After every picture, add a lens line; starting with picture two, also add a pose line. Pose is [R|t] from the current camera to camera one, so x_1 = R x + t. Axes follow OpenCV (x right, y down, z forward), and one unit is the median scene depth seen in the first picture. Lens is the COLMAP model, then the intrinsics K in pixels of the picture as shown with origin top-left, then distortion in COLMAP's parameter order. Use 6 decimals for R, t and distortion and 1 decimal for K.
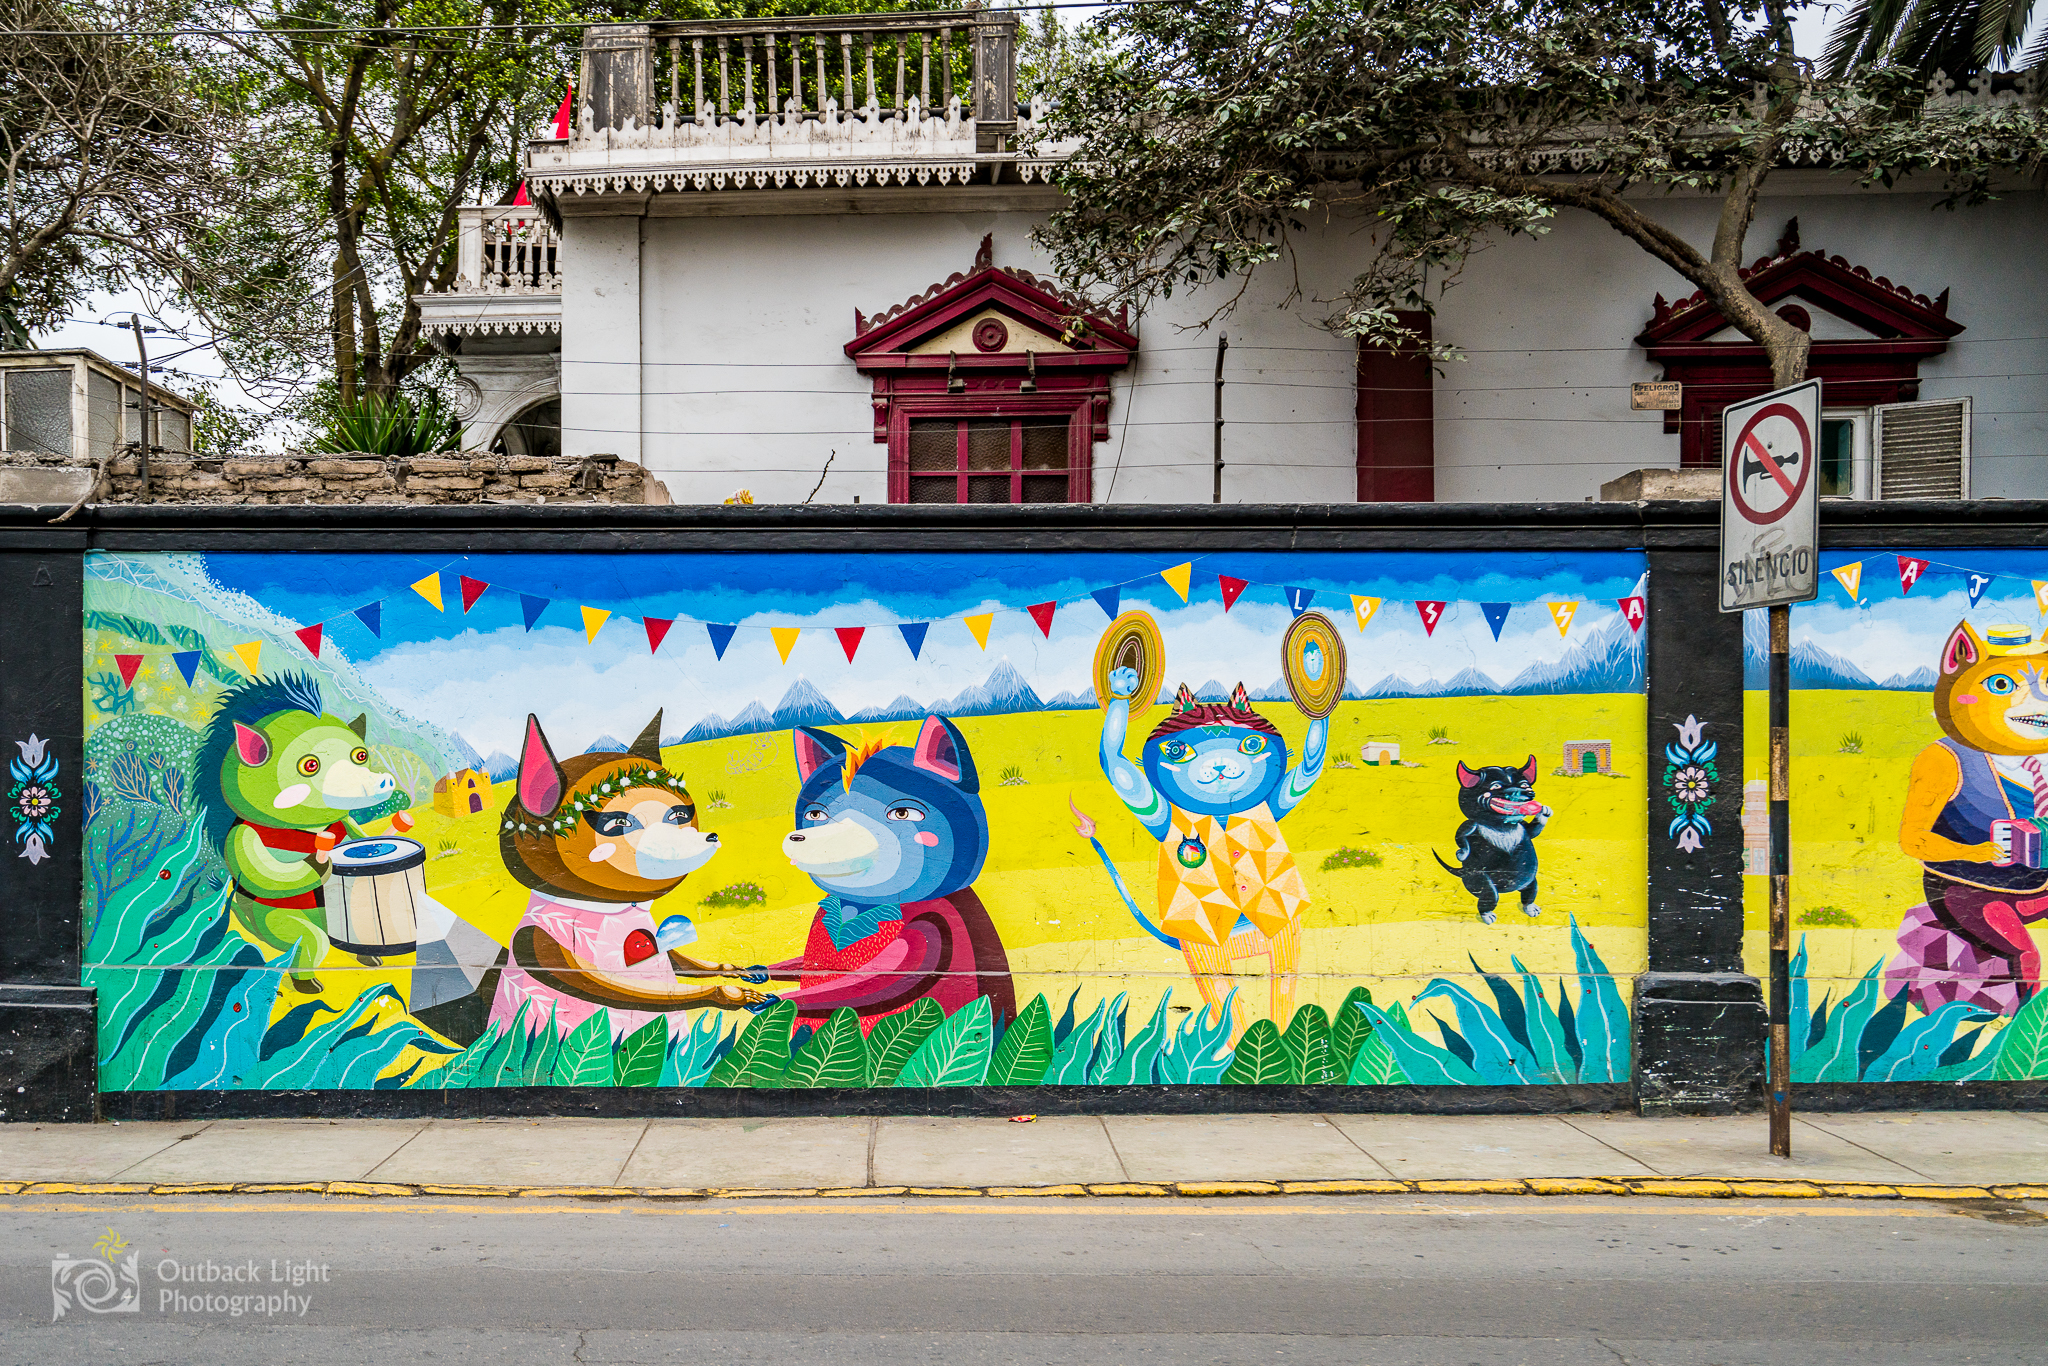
lens RADIAL K [[1422.2, 0, 1029.1], [0, 1422.2, 699.2], [0, 0, 1]] dist [-0.015720, 0.003564]
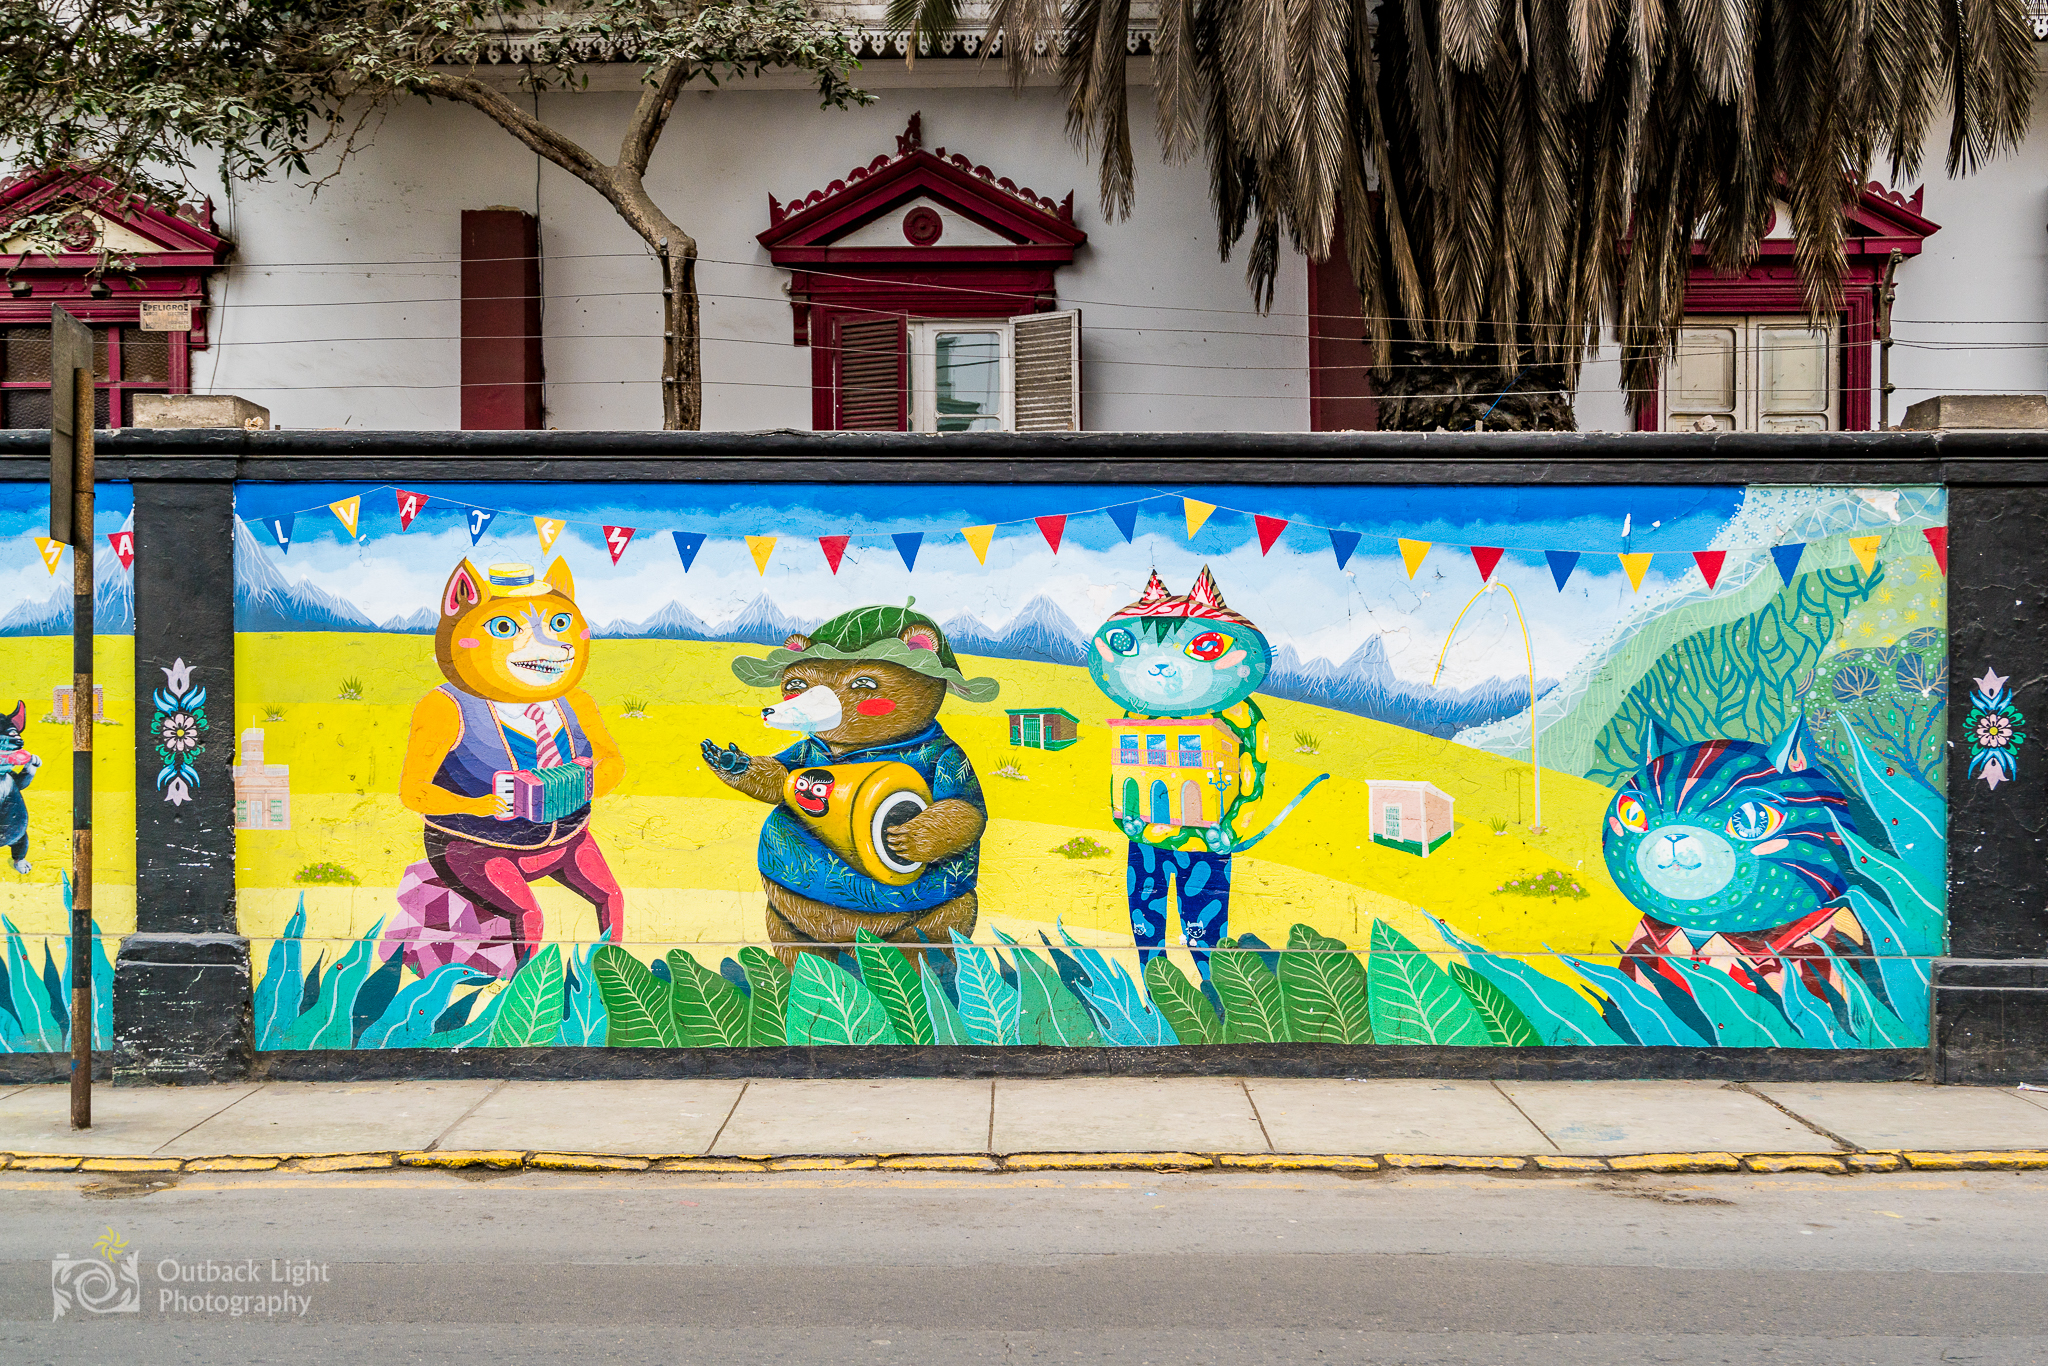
lens RADIAL K [[1553.5, 0, 1022.2], [0, 1553.5, 668.0], [0, 0, 1]] dist [0.030947, 0.005845]
pose [[0.999979, 0.002789, 0.005884, 1.020240], [-0.002944, 0.999644, 0.026518, -0.011719], [-0.005808, -0.026534, 0.999631, -0.037810]]
